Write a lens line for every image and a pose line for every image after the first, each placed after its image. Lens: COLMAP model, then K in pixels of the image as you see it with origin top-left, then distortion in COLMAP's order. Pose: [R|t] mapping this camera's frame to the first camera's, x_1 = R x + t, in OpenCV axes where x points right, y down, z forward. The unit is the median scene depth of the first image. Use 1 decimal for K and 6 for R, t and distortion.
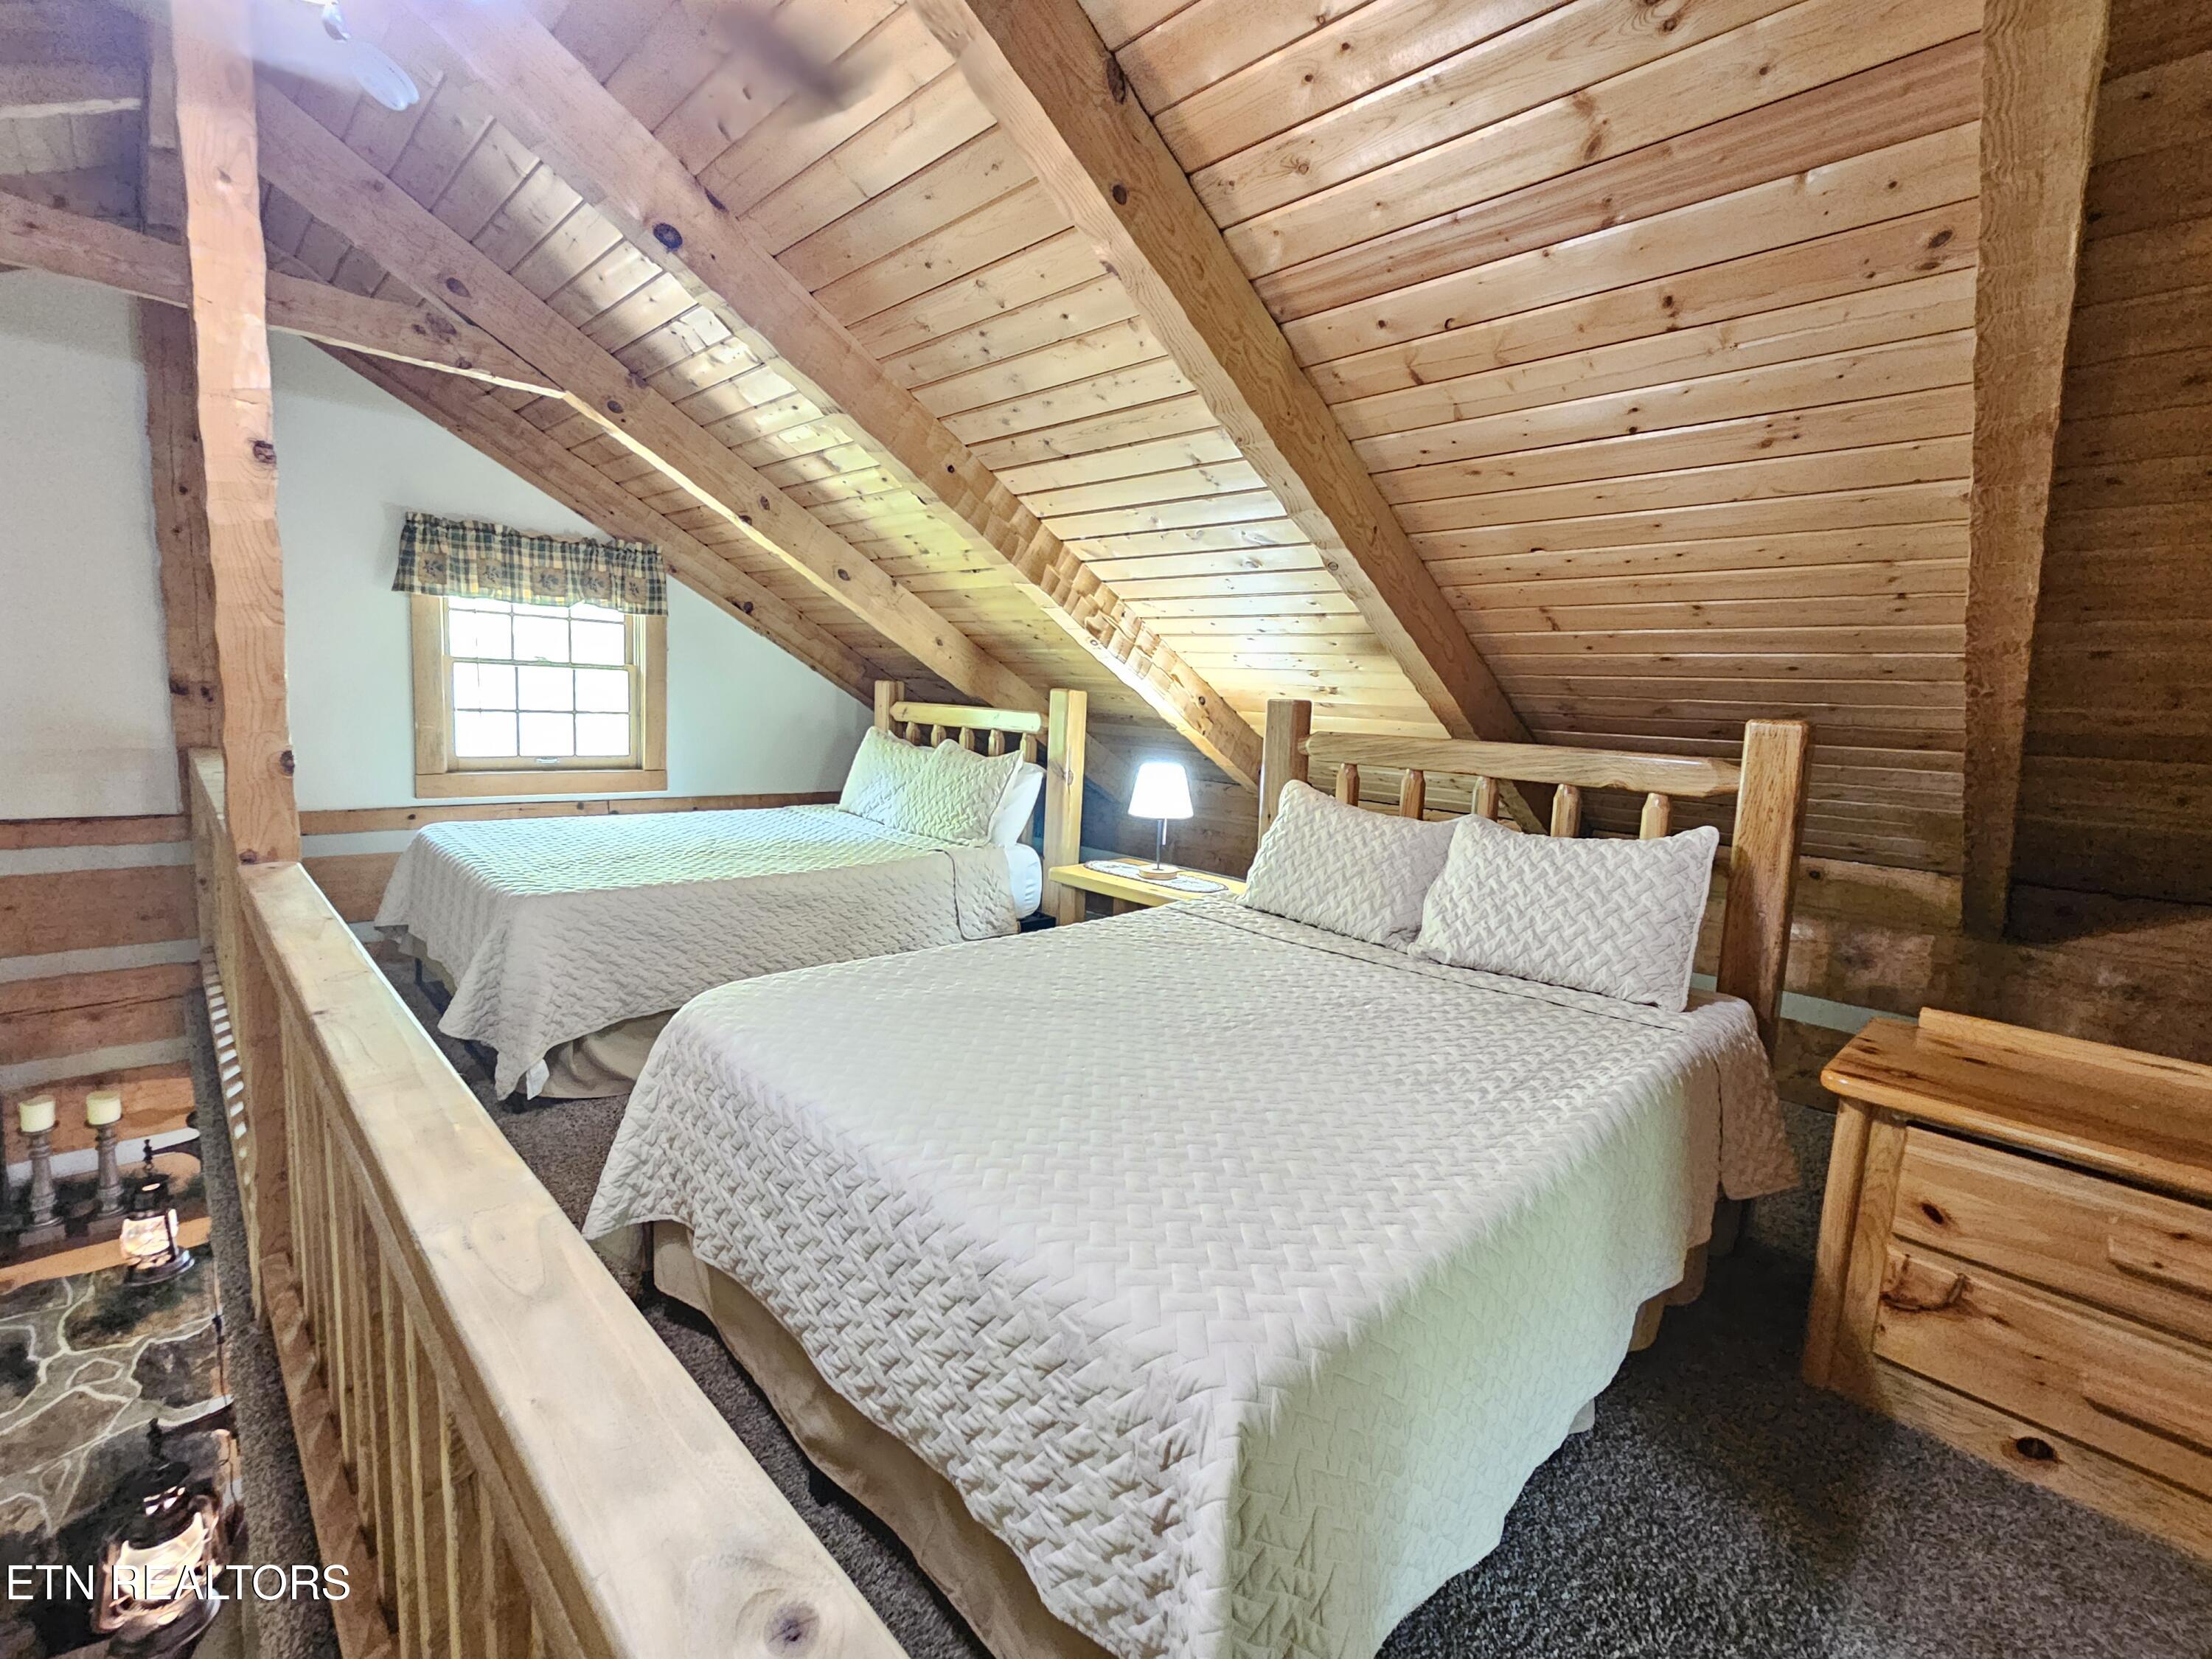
lens RADIAL K [[967.0, 0, 1106.4], [0, 967.0, 817.5], [0, 0, 1]] dist [-0.007413, 0.005778]
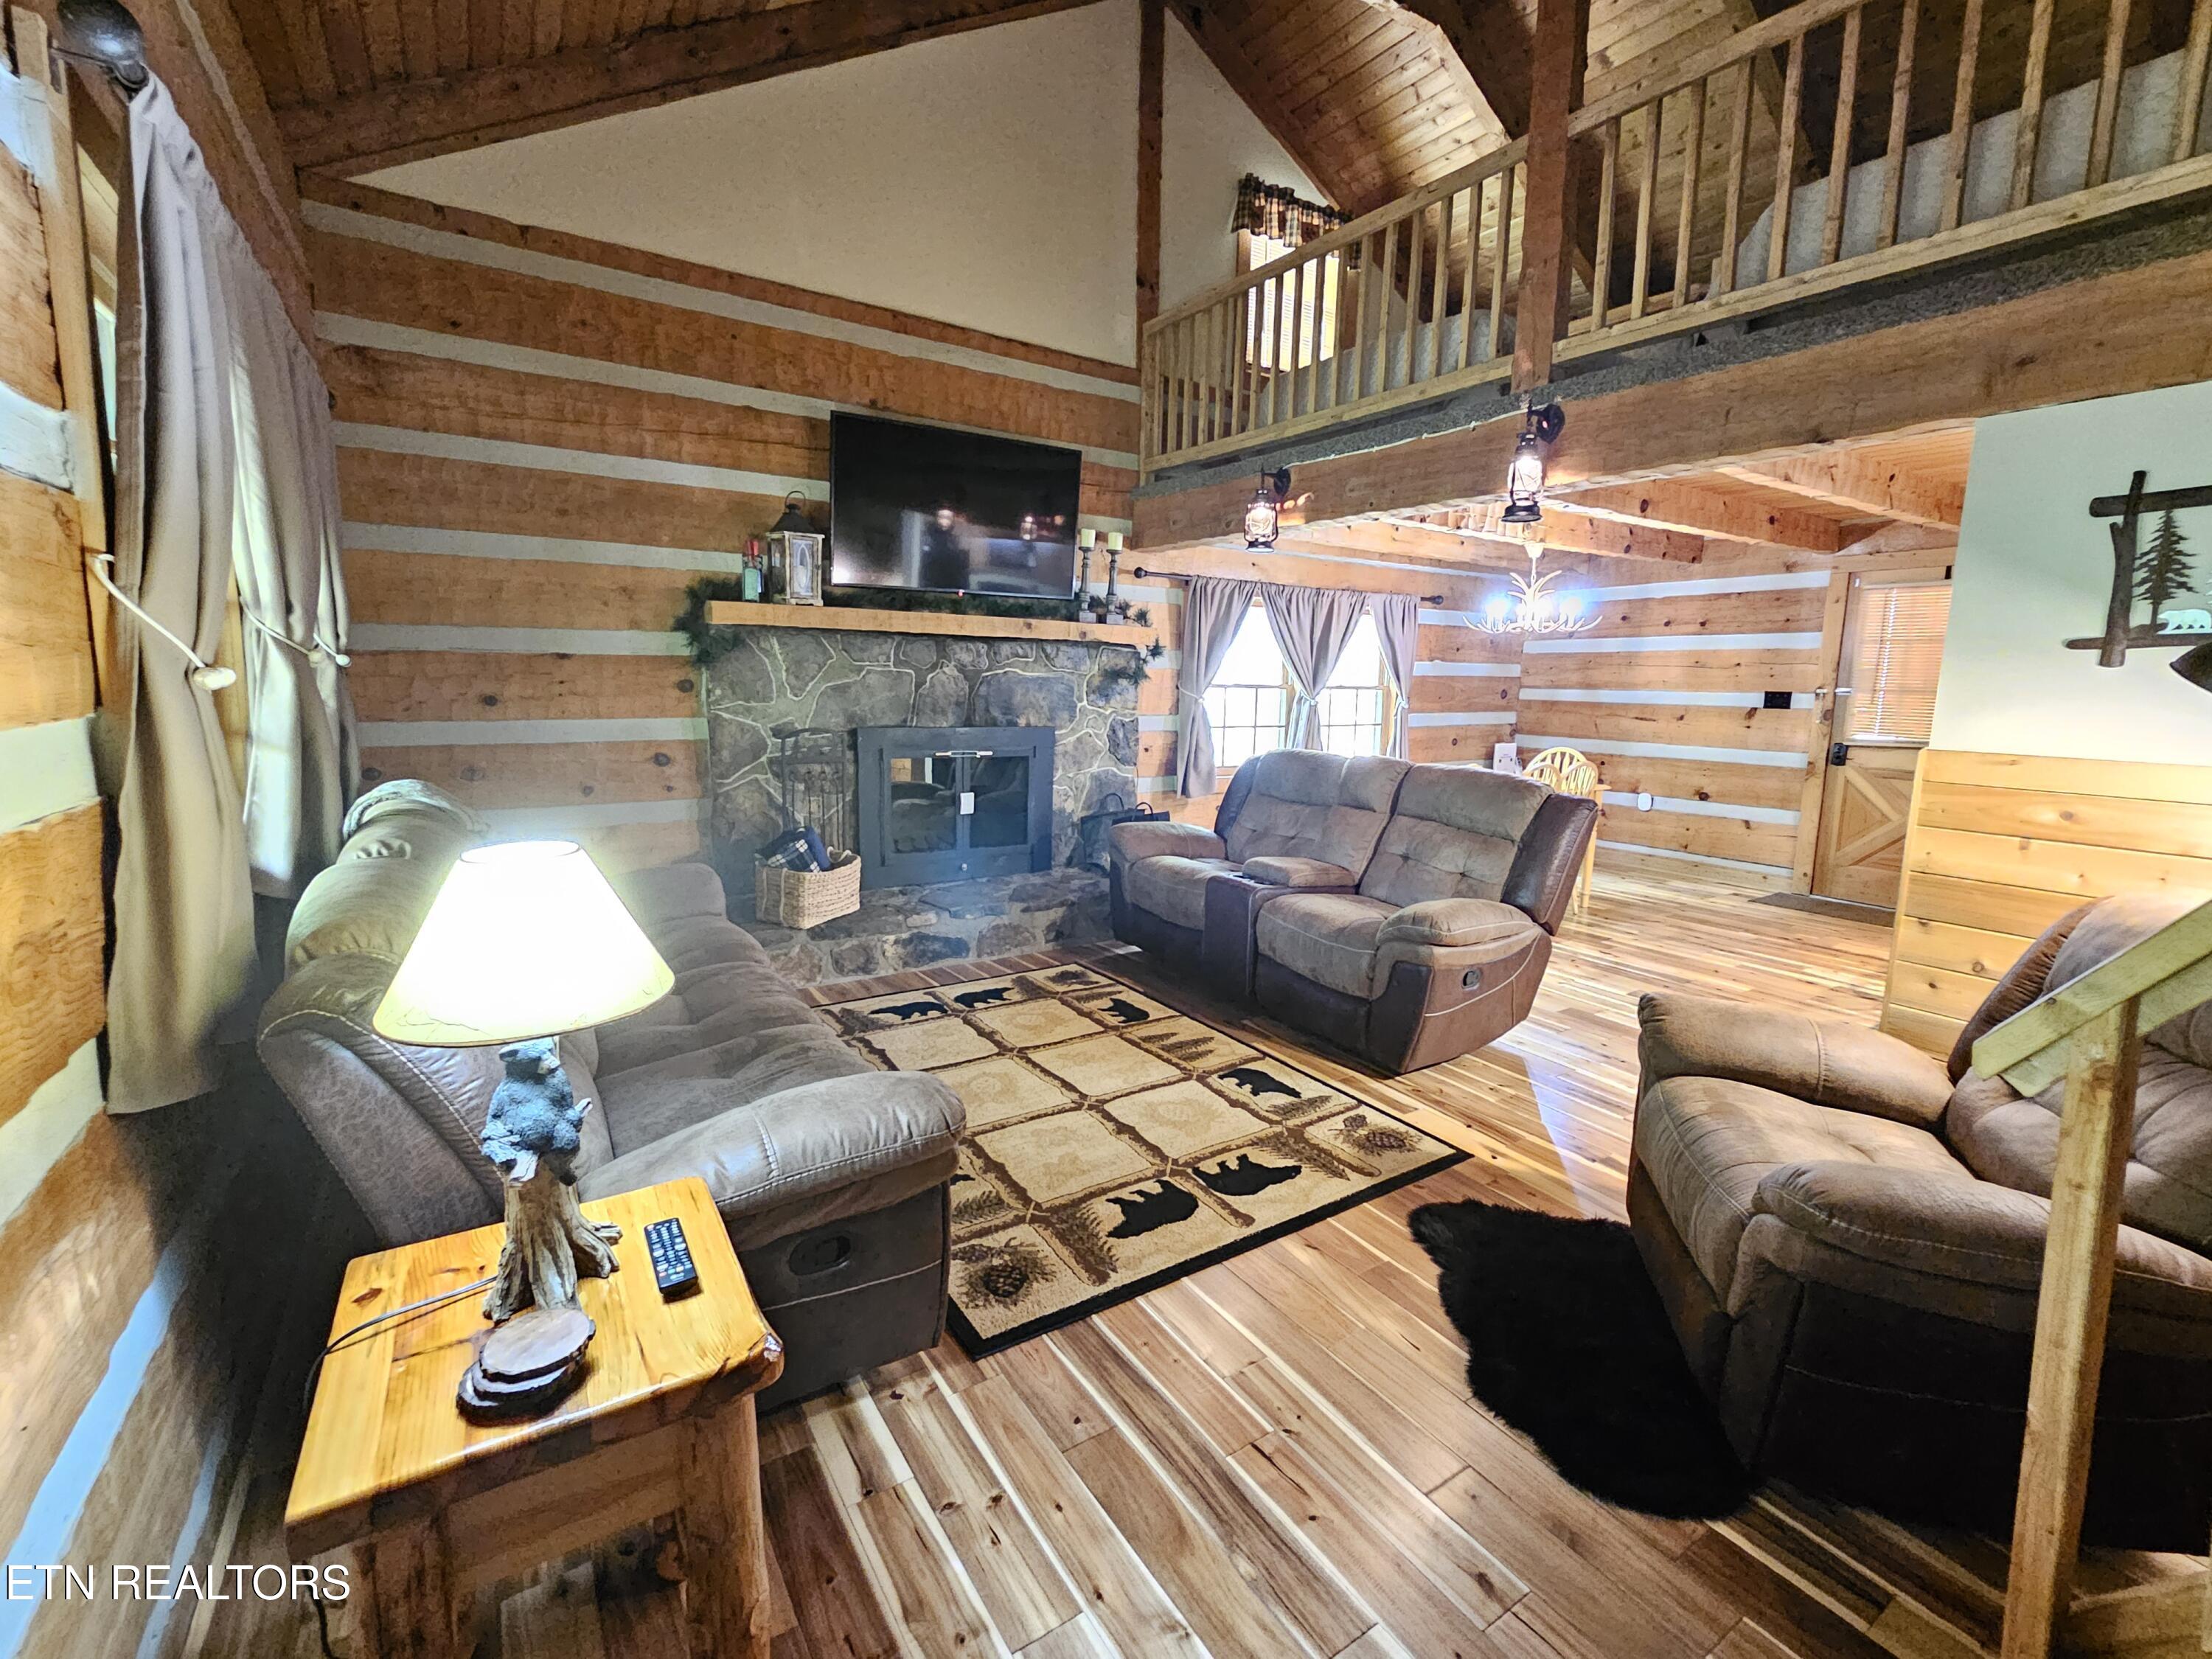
lens RADIAL K [[958.8, 0, 1106.0], [0, 958.8, 829.5], [0, 0, 1]] dist [-0.012695, -0.000287]
pose [[0.977323, -0.006579, -0.211650, -0.699471], [0.012369, 0.999584, 0.026045, 0.713101], [0.211391, -0.028072, 0.976998, -0.546781]]
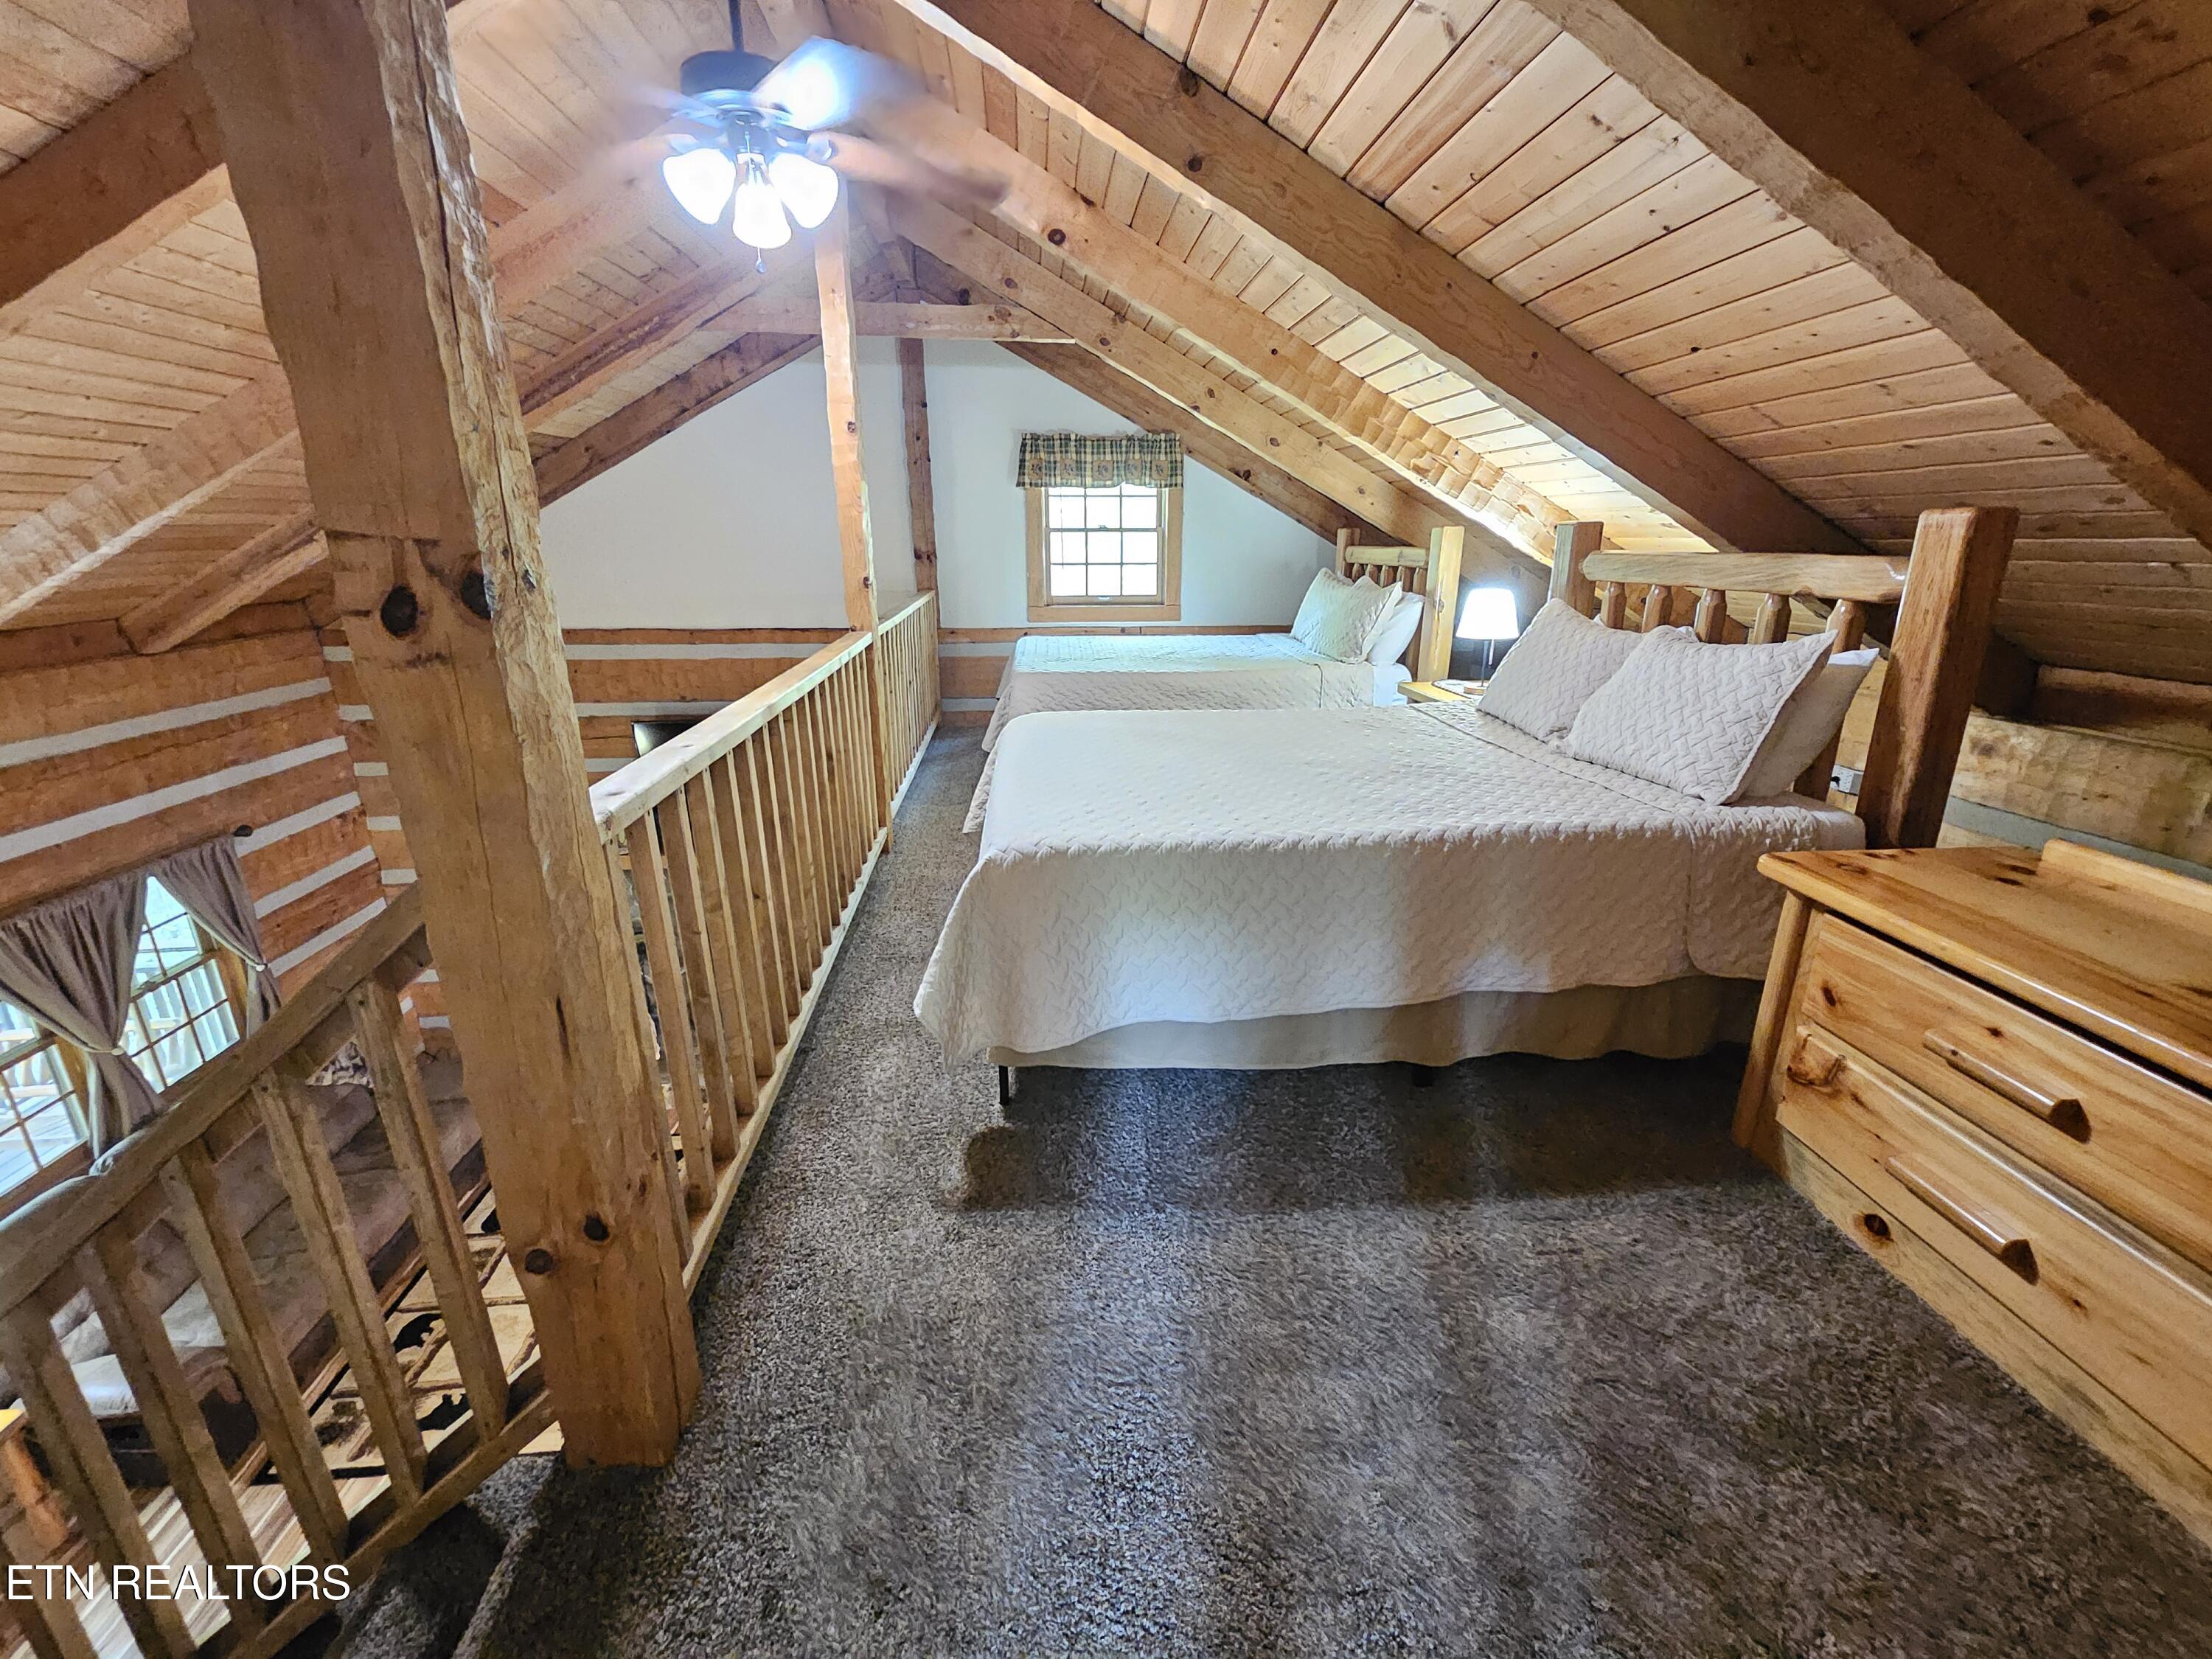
lens RADIAL K [[911.8, 0, 1105.0], [0, 911.8, 821.4], [0, 0, 1]] dist [-0.004293, 0.001261]
pose [[0.765632, 0.141552, -0.627511, 0.432585], [-0.040743, 0.984201, 0.172302, 0.045847], [0.641987, -0.106354, 0.759303, -0.110087]]
